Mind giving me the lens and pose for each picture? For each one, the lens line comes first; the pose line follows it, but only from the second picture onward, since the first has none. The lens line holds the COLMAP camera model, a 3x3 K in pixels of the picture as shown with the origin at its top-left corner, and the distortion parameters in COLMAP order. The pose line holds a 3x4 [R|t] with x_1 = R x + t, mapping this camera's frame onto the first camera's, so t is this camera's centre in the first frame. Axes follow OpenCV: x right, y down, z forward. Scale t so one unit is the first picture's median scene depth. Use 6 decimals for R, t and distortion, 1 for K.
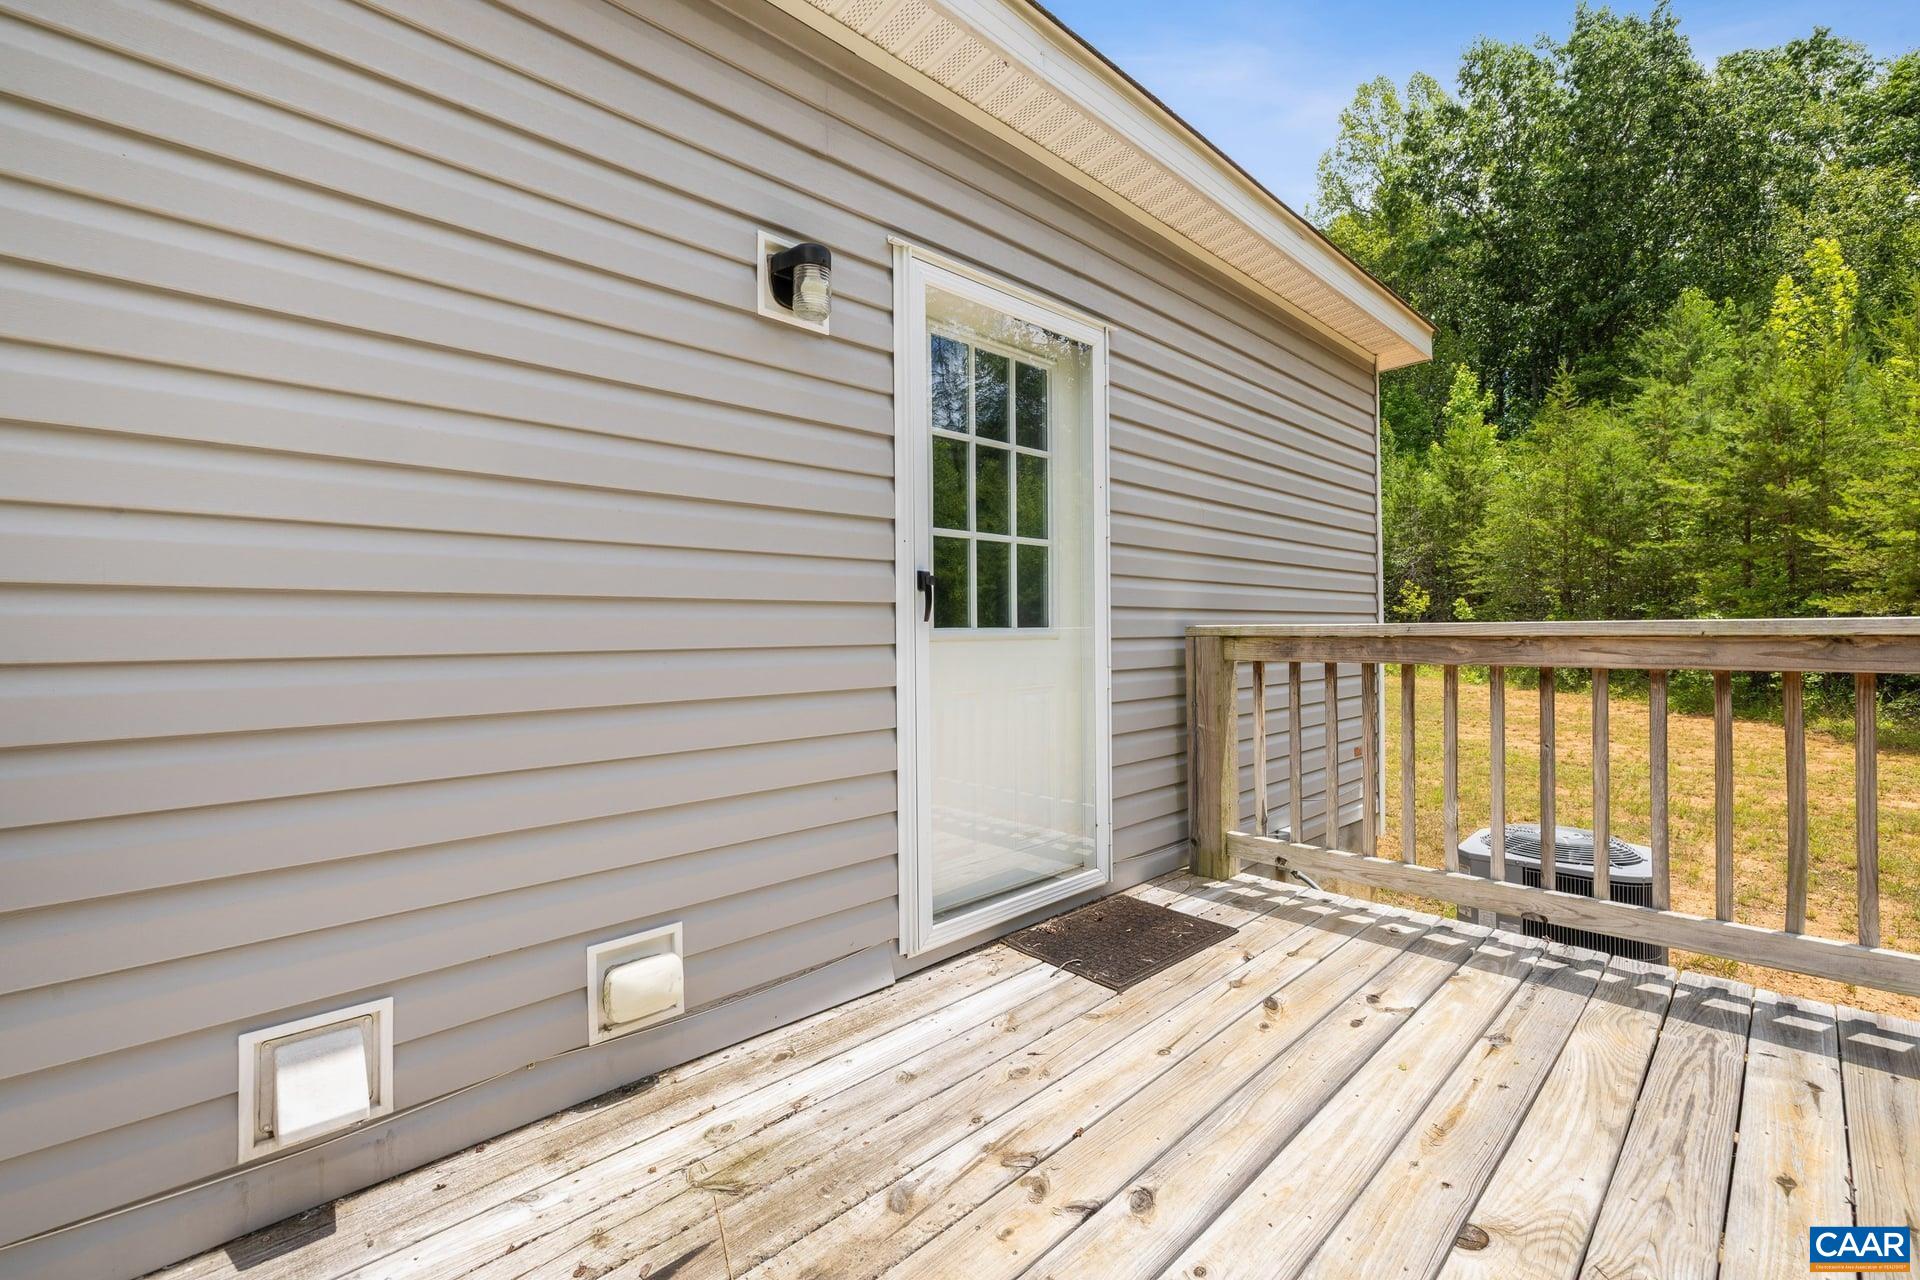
lens RADIAL K [[809.3, 0, 960.0], [0, 809.3, 640.0], [0, 0, 1]] dist [-0.001682, -0.000254]
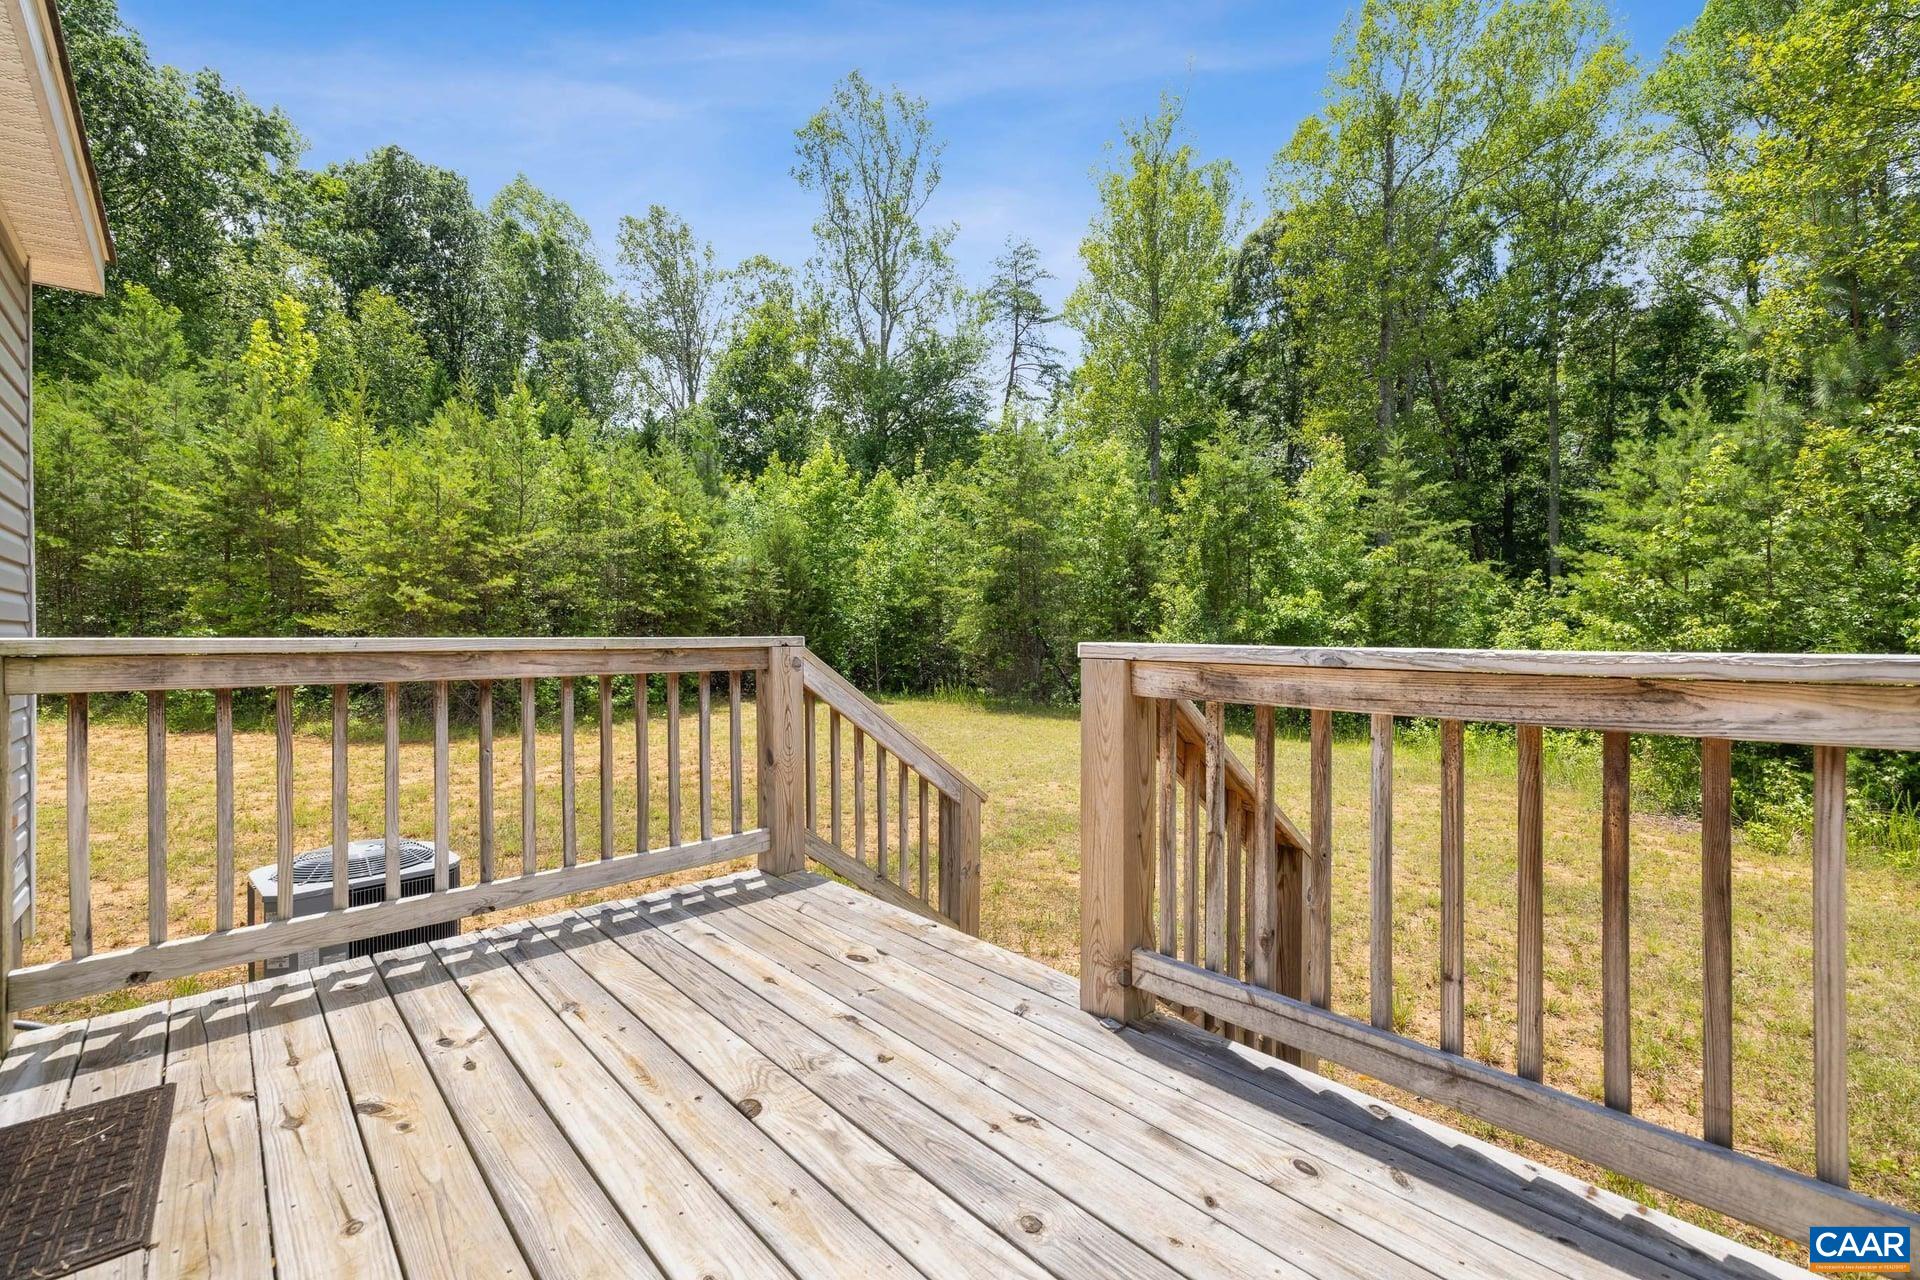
lens RADIAL K [[818.7, 0, 955.7], [0, 818.7, 674.0], [0, 0, 1]] dist [-0.001610, -0.000179]
pose [[-0.006996, -0.035438, 0.999347, -0.315716], [0.013143, 0.999282, 0.035528, -0.003932], [-0.999889, 0.013383, -0.006526, 0.311453]]
